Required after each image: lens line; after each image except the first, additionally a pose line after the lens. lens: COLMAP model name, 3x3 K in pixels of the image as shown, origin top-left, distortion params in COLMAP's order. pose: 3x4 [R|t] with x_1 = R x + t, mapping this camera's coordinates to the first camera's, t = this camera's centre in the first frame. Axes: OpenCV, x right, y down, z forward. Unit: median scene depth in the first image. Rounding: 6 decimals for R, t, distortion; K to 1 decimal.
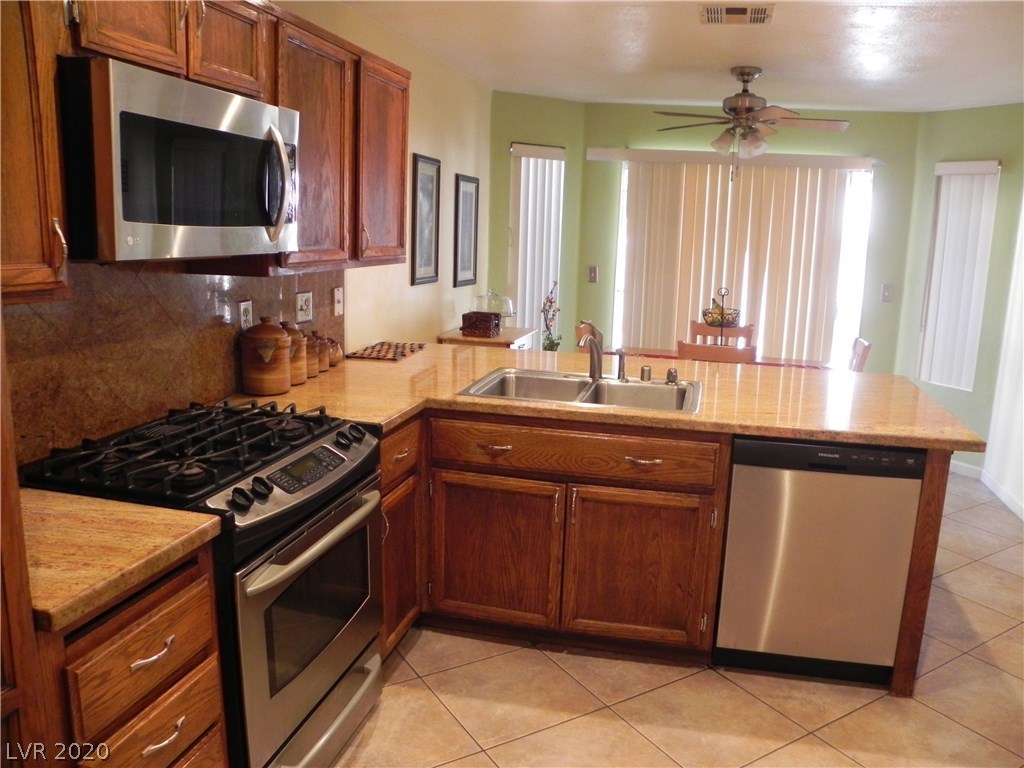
lens RADIAL K [[835.9, 0, 512.0], [0, 835.9, 384.0], [0, 0, 1]] dist [0.000286, -0.001676]
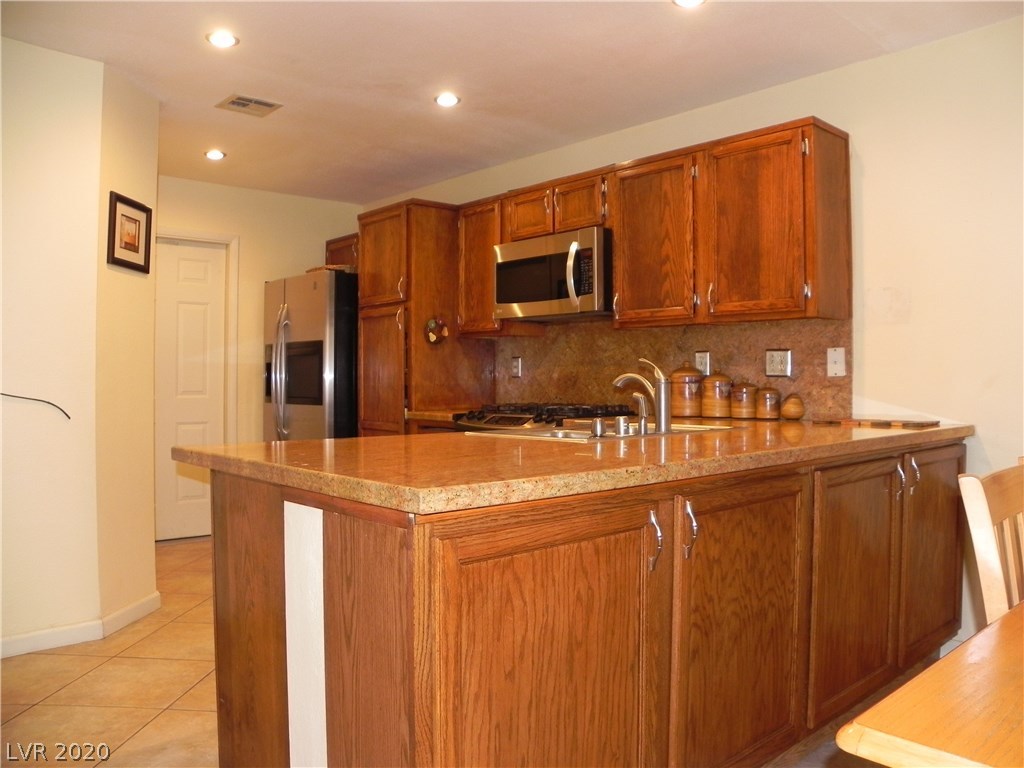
lens RADIAL K [[835.9, 0, 512.0], [0, 835.9, 384.0], [0, 0, 1]] dist [0.000286, -0.001676]
pose [[-0.586569, -0.021389, -0.809616, 1.251993], [-0.171672, 0.980219, 0.098480, -0.166373], [0.791495, 0.196754, -0.578639, 2.014245]]
